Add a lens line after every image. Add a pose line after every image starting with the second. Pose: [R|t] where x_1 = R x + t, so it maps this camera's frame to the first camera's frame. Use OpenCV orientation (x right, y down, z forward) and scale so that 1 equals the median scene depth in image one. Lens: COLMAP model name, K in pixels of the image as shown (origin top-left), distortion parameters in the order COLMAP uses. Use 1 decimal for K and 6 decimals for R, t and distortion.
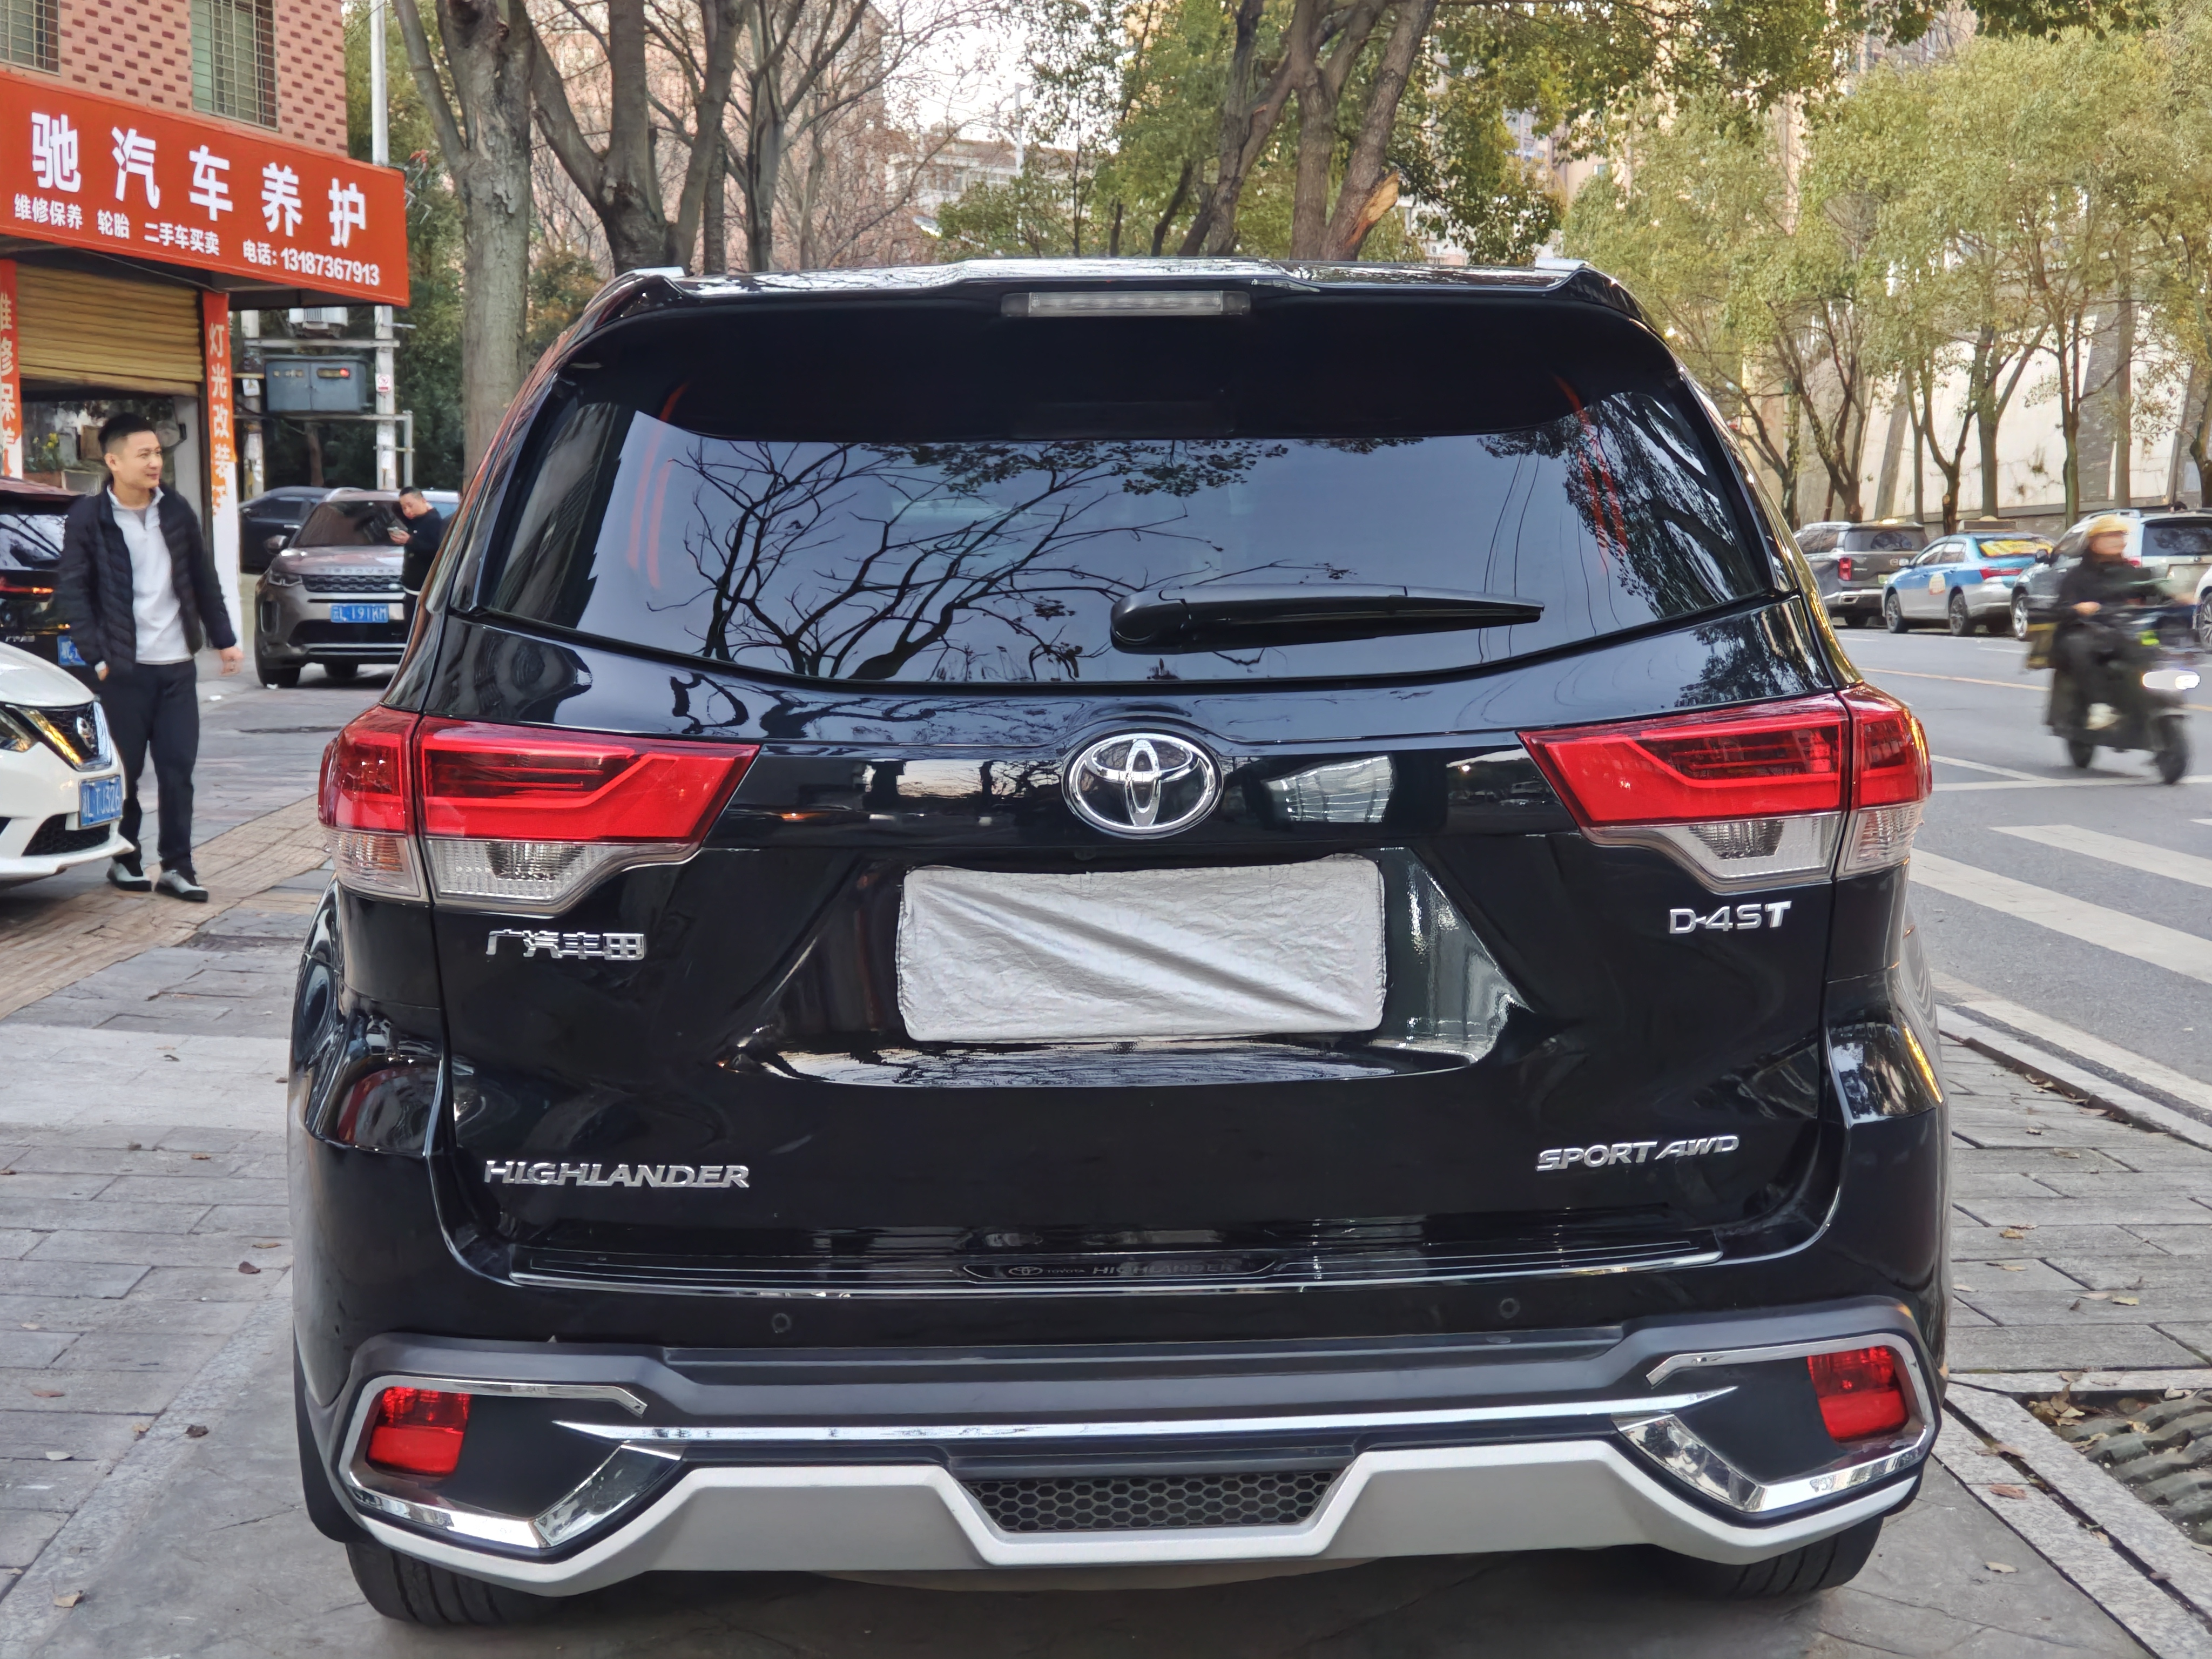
lens RADIAL K [[2904.0, 0, 1104.5], [0, 2904.0, 879.0], [0, 0, 1]] dist [0.315328, -0.971471]
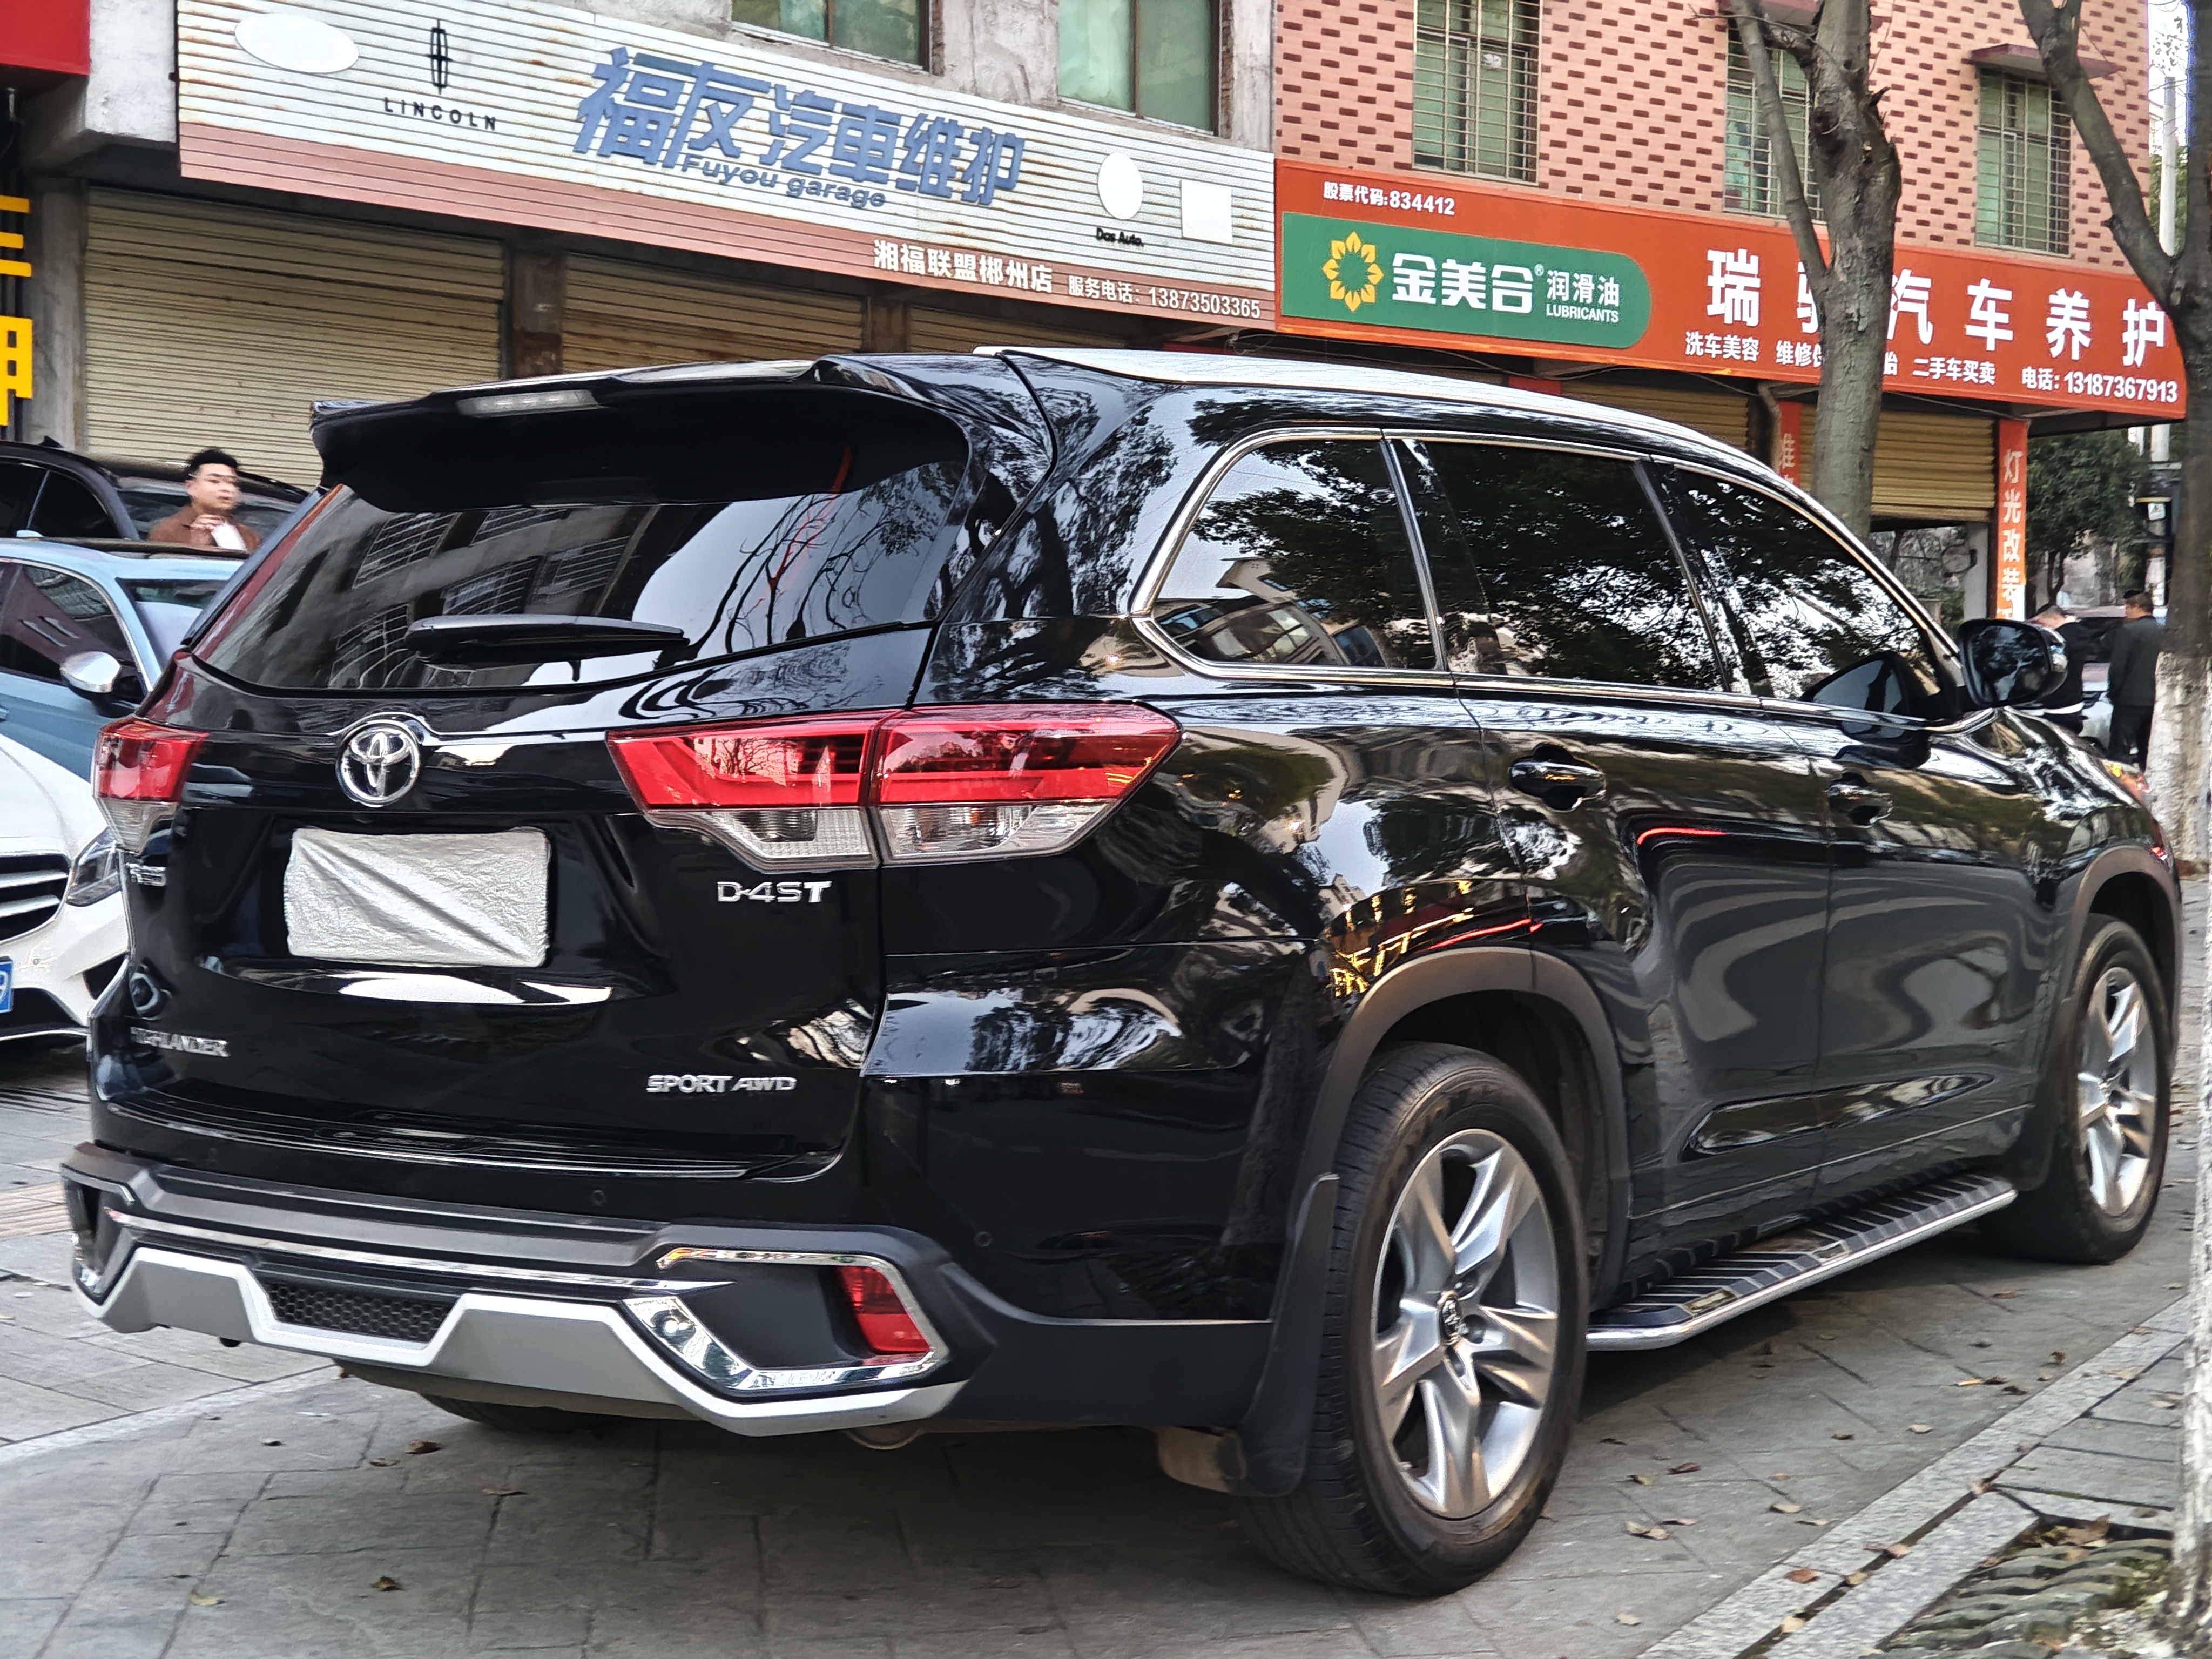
lens RADIAL K [[2904.0, 0, 1104.5], [0, 2904.0, 879.0], [0, 0, 1]] dist [0.315328, -0.971471]
pose [[0.796959, 0.040411, -0.602680, 1.024666], [-0.066381, 0.997576, -0.020891, 0.023472], [0.600375, 0.056656, 0.797709, 0.132028]]
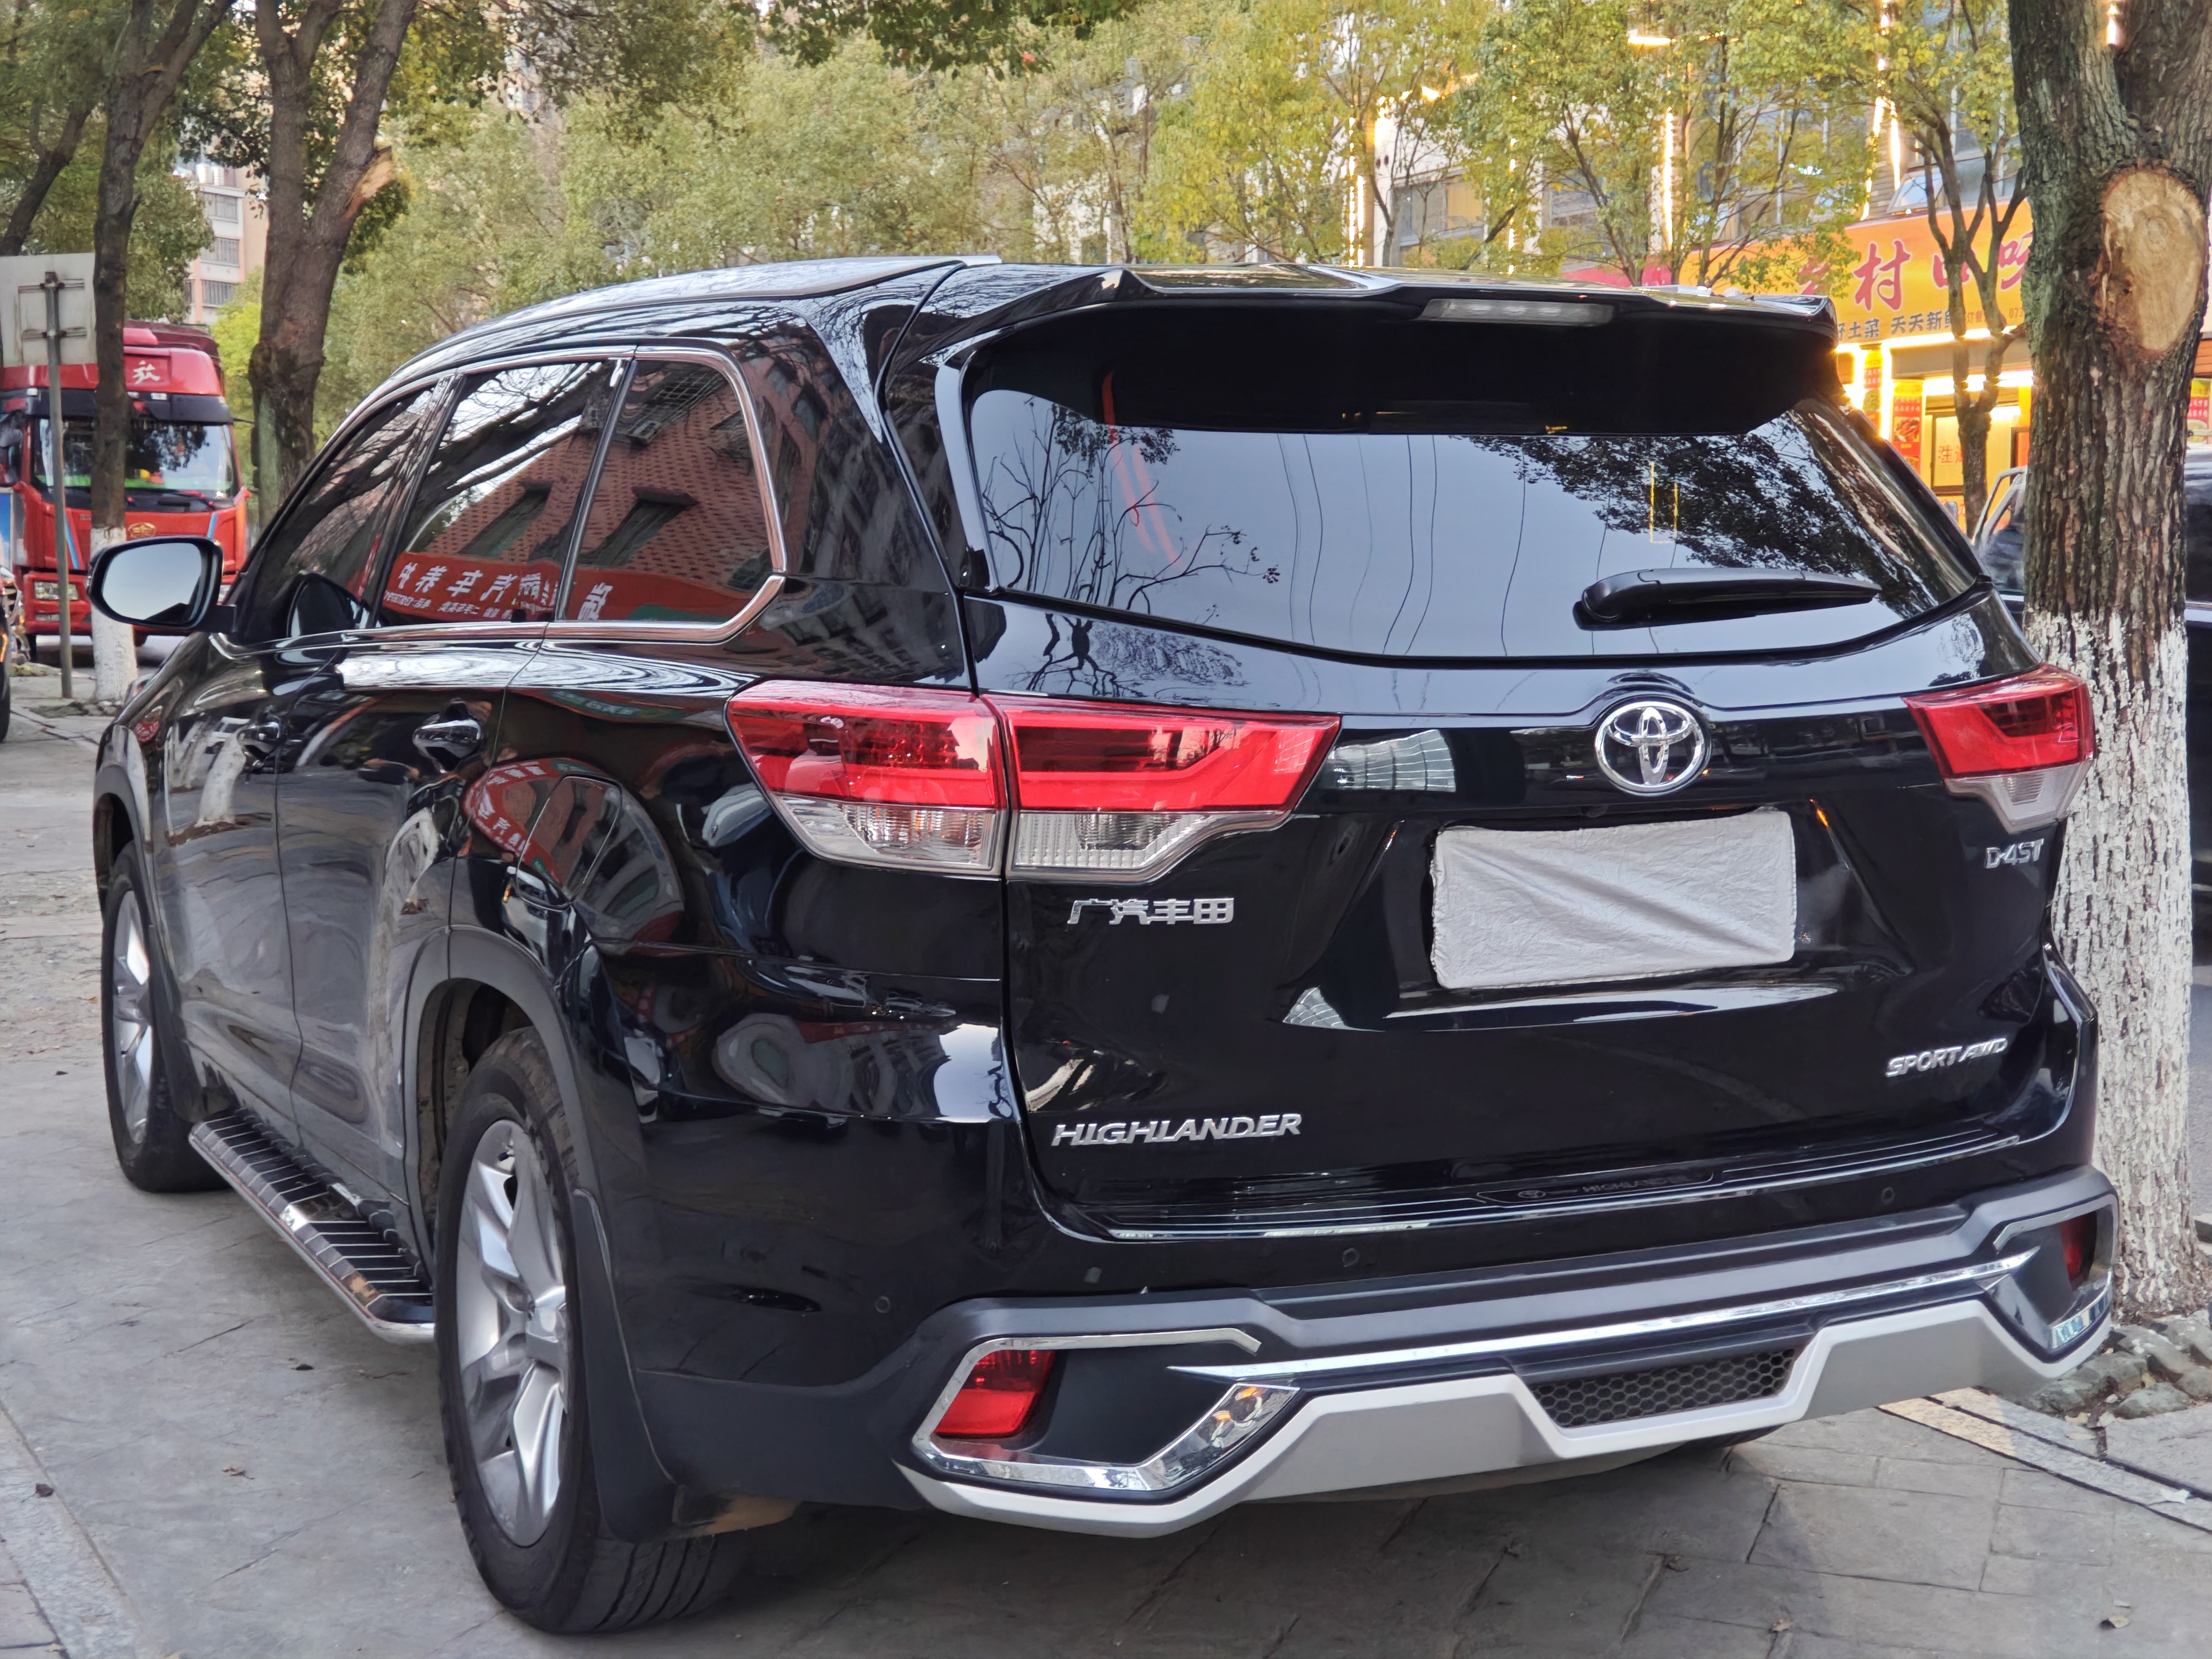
lens RADIAL K [[2904.0, 0, 1104.5], [0, 2904.0, 879.0], [0, 0, 1]] dist [0.315328, -0.971471]
pose [[0.909026, -0.032737, 0.415451, -0.611510], [0.031930, 0.999451, 0.008891, 0.001094], [-0.415514, 0.005183, 0.909572, 0.064166]]
